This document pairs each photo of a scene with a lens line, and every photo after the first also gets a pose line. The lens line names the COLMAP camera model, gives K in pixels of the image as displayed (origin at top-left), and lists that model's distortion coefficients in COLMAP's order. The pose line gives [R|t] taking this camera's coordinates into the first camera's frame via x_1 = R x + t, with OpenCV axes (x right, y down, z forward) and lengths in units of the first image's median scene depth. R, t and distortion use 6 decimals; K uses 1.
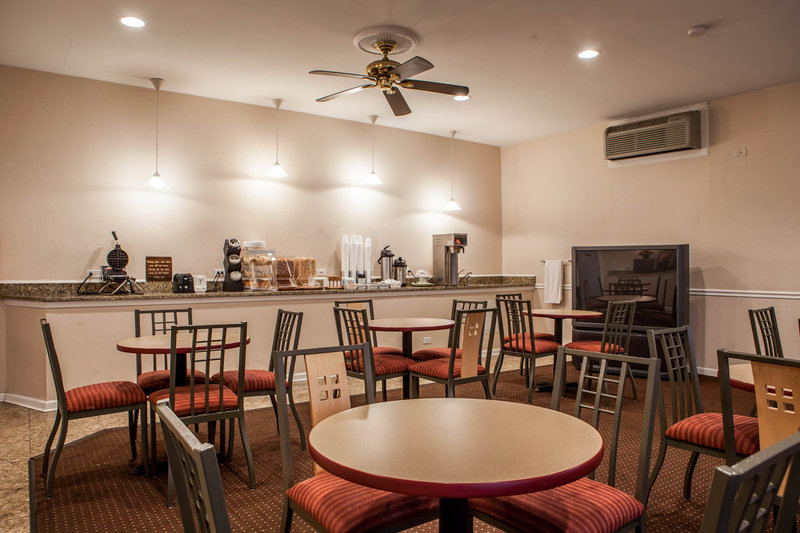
lens RADIAL K [[532.3, 0, 400.0], [0, 532.3, 266.5], [0, 0, 1]] dist [-0.082067, 0.156199]
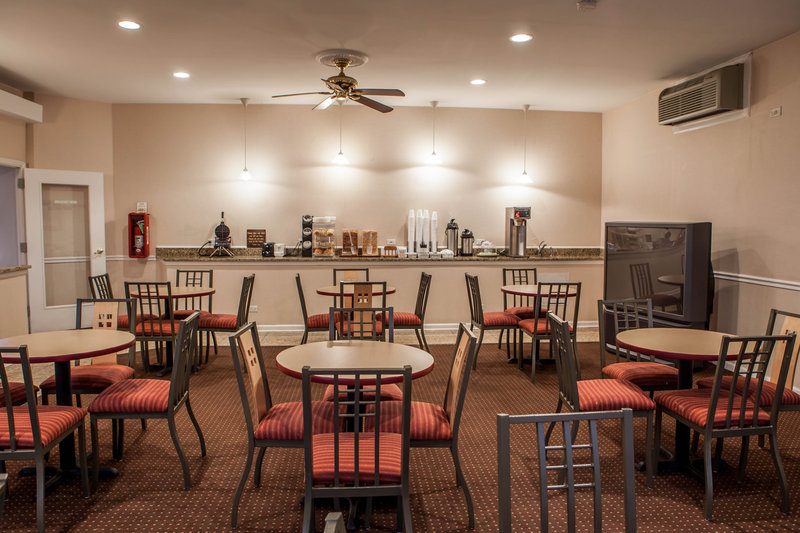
lens RADIAL K [[532.3, 0, 400.0], [0, 532.3, 266.5], [0, 0, 1]] dist [-0.082067, 0.156199]
pose [[0.886224, 0.043268, -0.461232, 0.477610], [-0.007869, 0.996891, 0.078398, -0.031846], [0.463190, -0.065849, 0.883809, -0.032929]]
